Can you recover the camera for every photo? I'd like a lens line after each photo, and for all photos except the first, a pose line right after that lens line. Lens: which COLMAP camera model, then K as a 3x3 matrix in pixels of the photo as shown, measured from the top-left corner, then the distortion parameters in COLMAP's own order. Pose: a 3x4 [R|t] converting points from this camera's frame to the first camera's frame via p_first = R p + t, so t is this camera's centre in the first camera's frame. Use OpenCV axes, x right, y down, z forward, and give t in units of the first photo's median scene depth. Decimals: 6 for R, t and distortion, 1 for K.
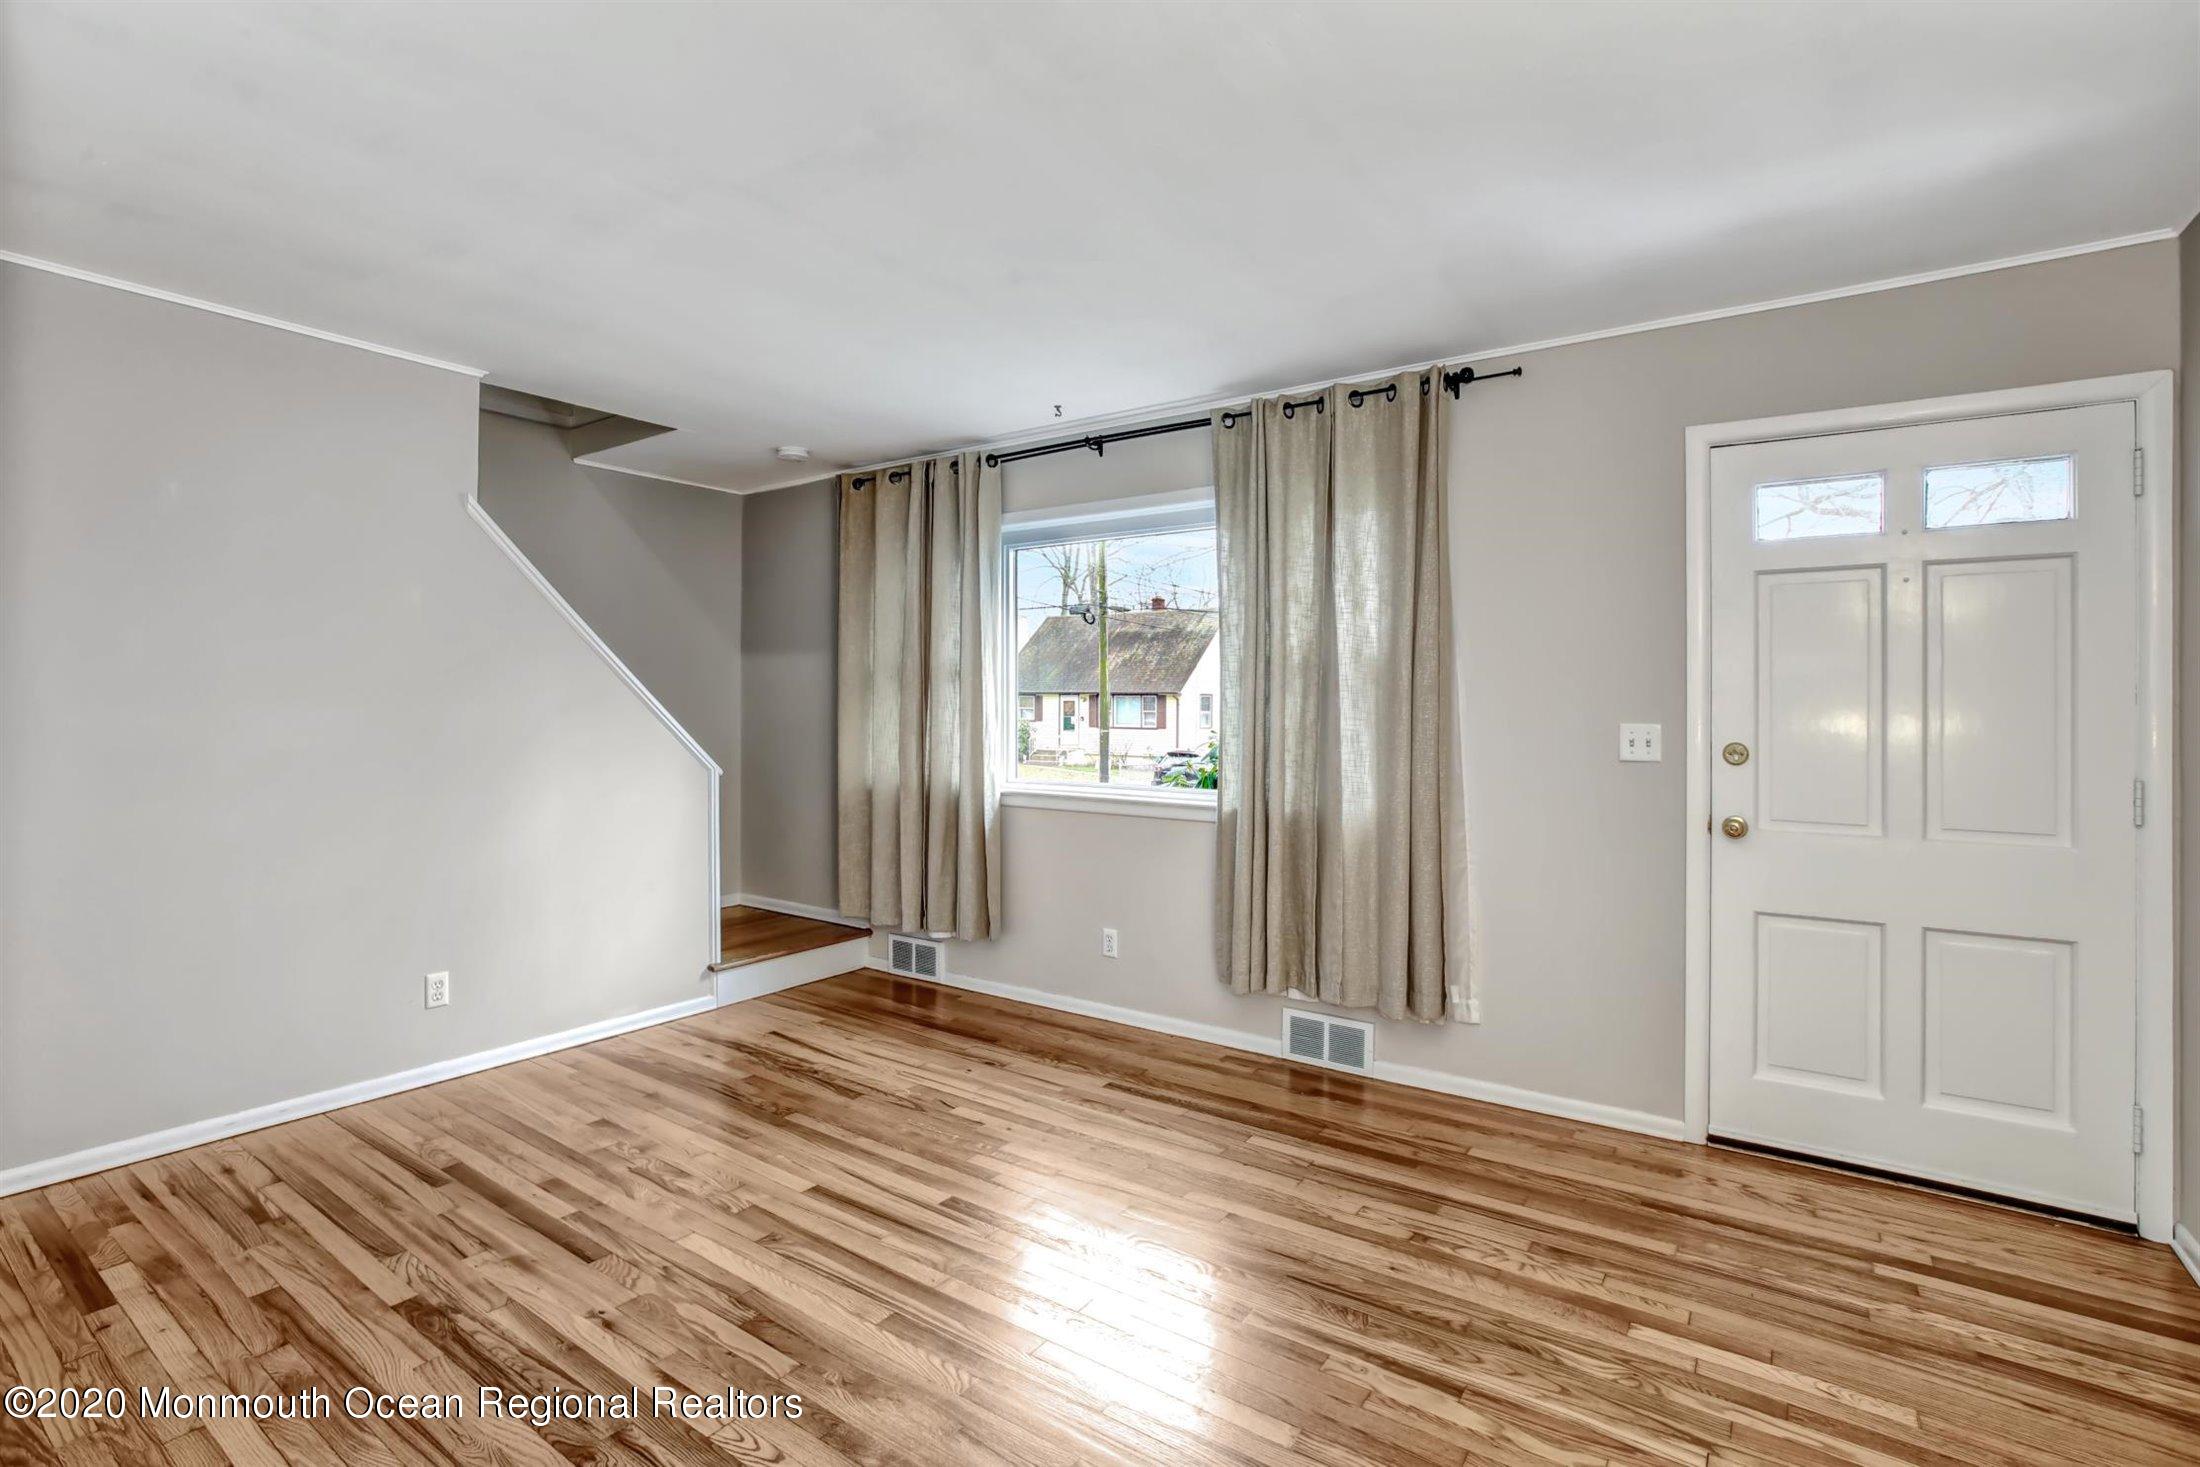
lens RADIAL K [[1032.2, 0, 1096.7], [0, 1032.2, 697.8], [0, 0, 1]] dist [-0.058174, 0.018849]
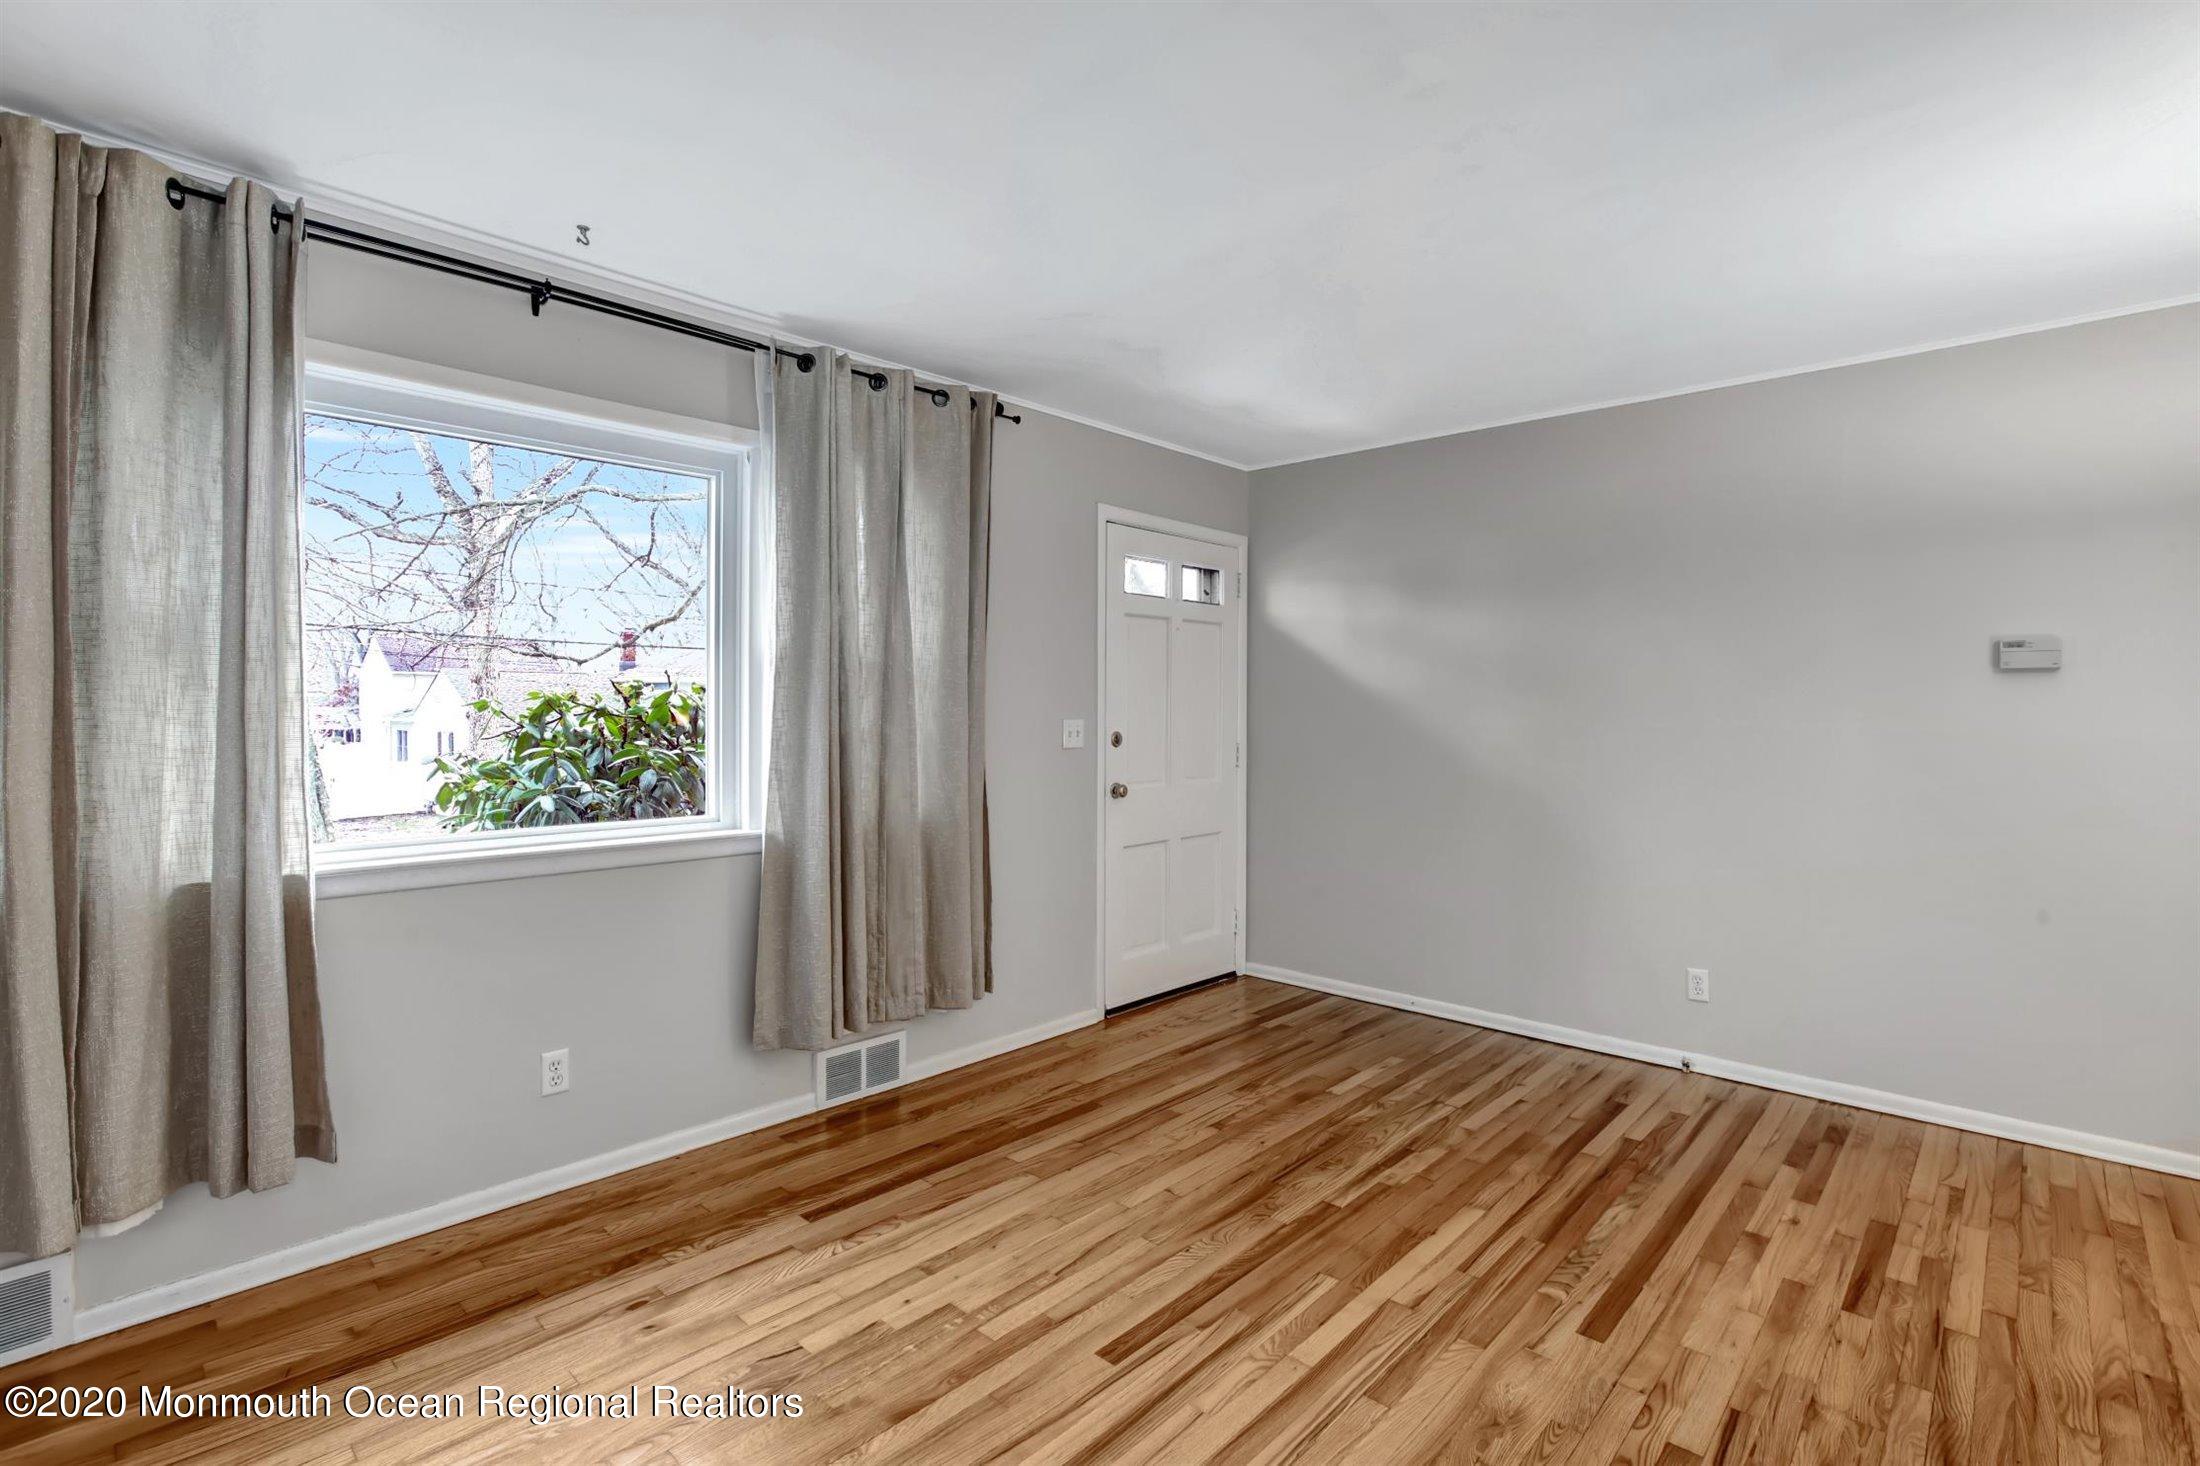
lens RADIAL K [[1032.2, 0, 1096.7], [0, 1032.2, 697.3], [0, 0, 1]] dist [-0.058174, 0.018849]
pose [[0.131702, 0.002987, 0.991285, -0.791988], [-0.010437, 0.999944, -0.001627, -0.001235], [-0.991234, -0.010132, 0.131726, 0.800311]]
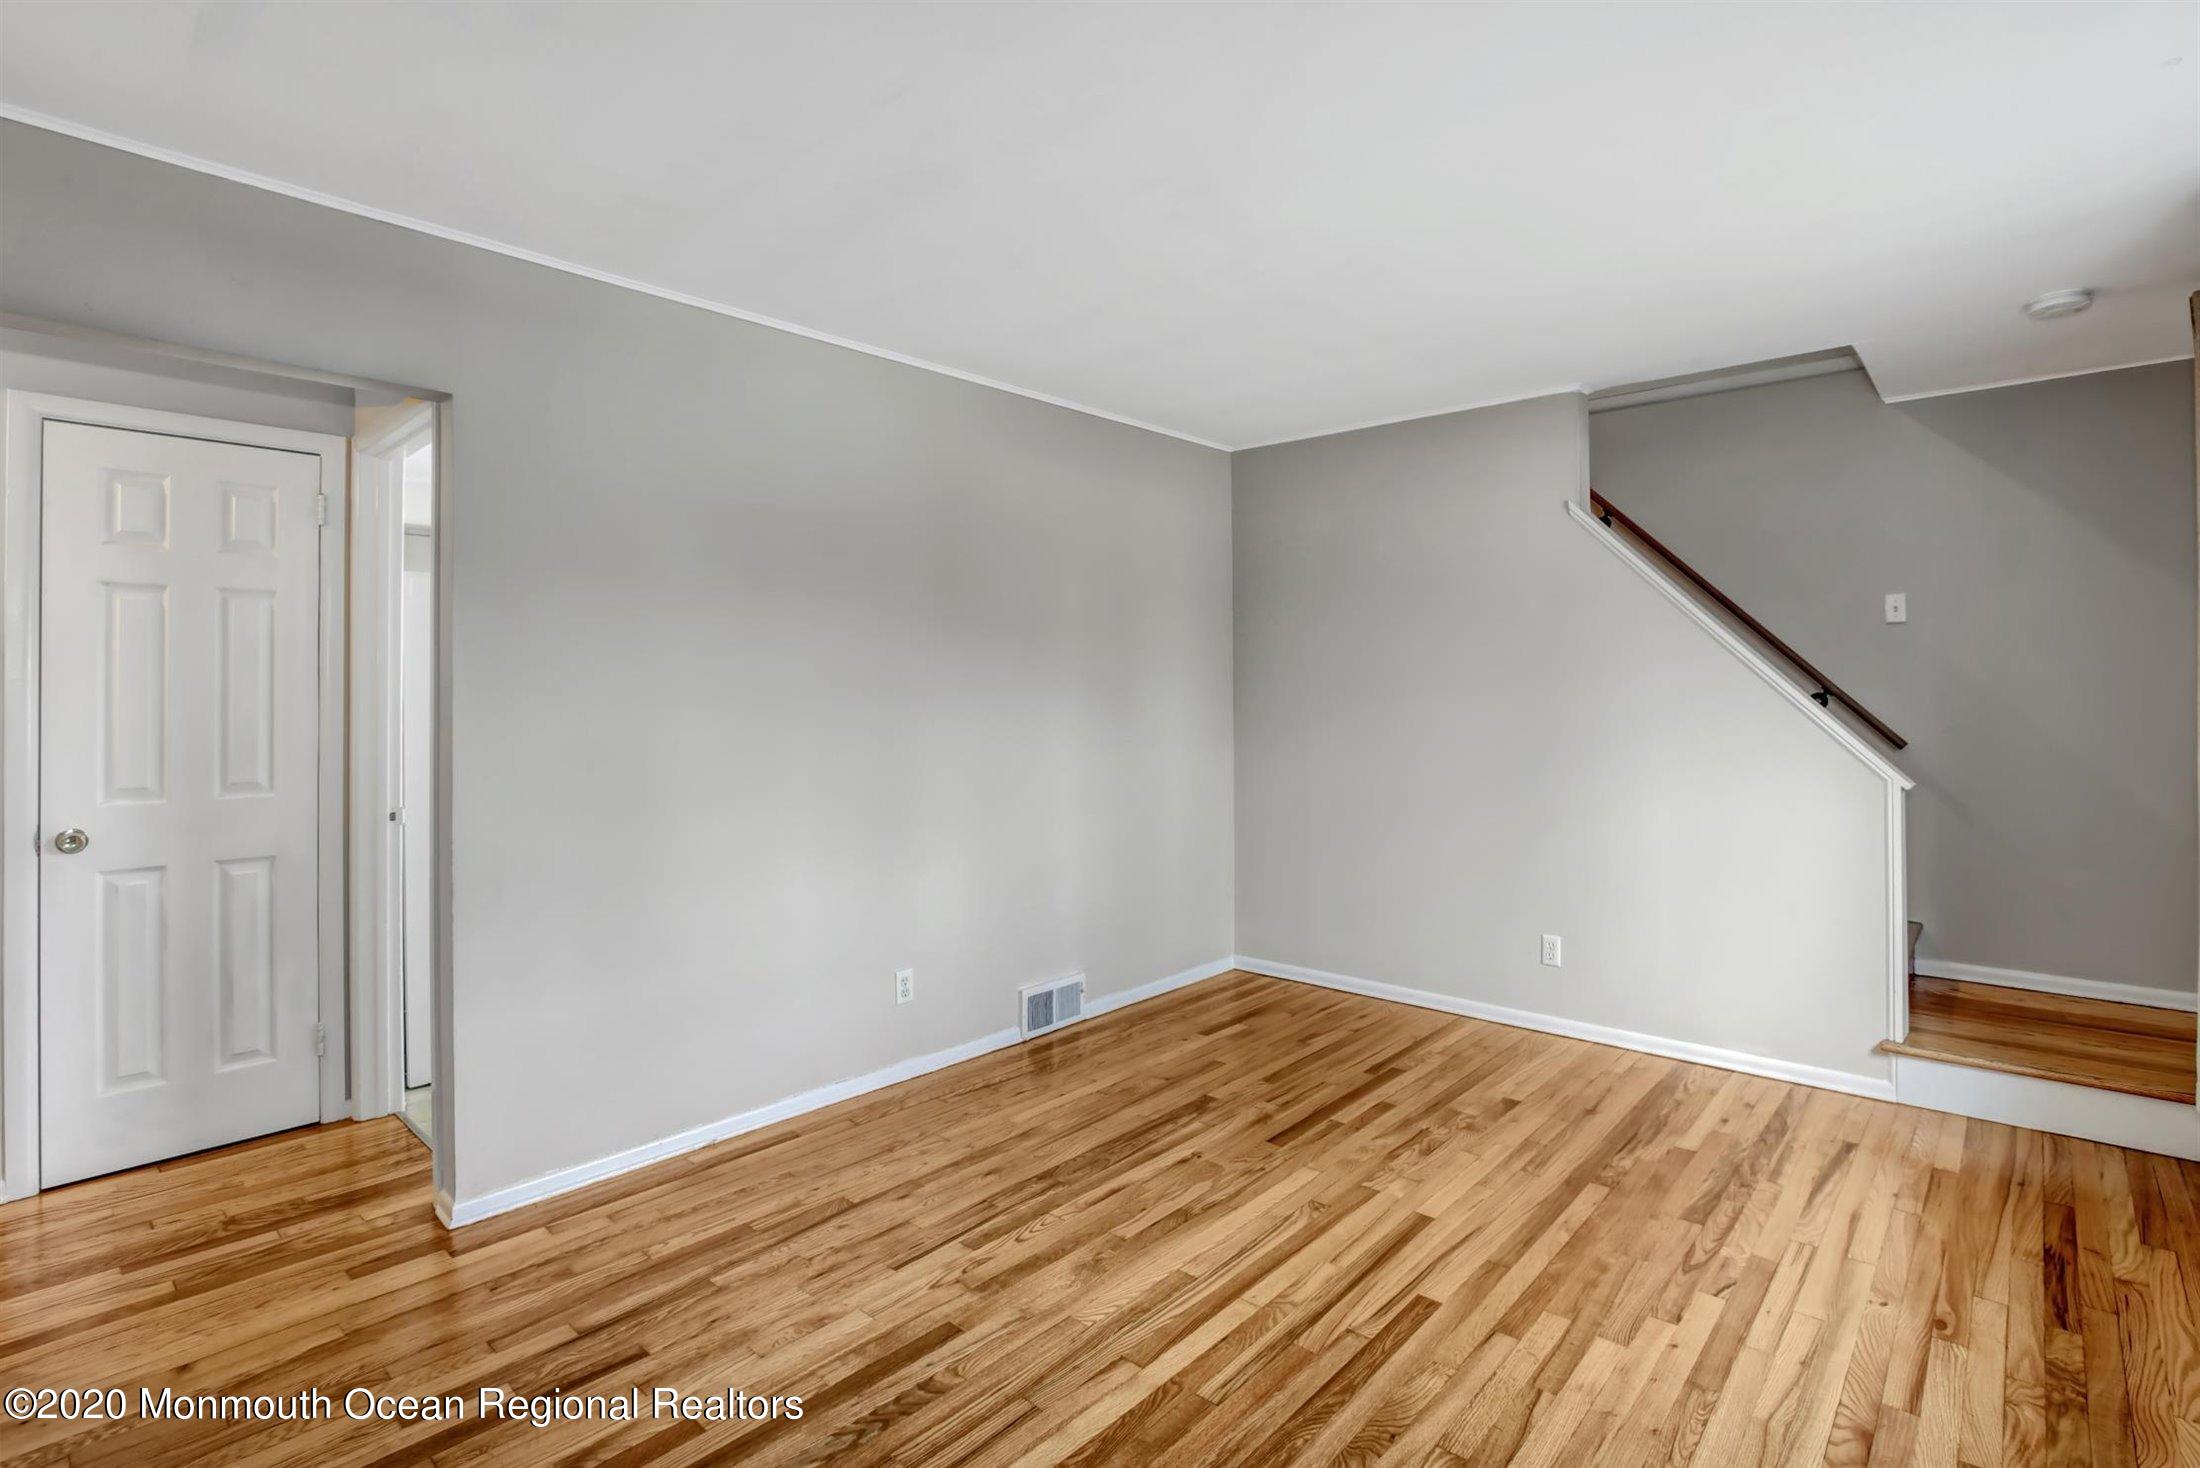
lens RADIAL K [[1032.2, 0, 1096.7], [0, 1032.2, 698.3], [0, 0, 1]] dist [-0.058174, 0.018849]
pose [[-0.129470, 0.000016, -0.991583, 0.610396], [0.010591, 0.999943, -0.001366, 0.004990], [0.991527, -0.010679, -0.129463, 0.740720]]
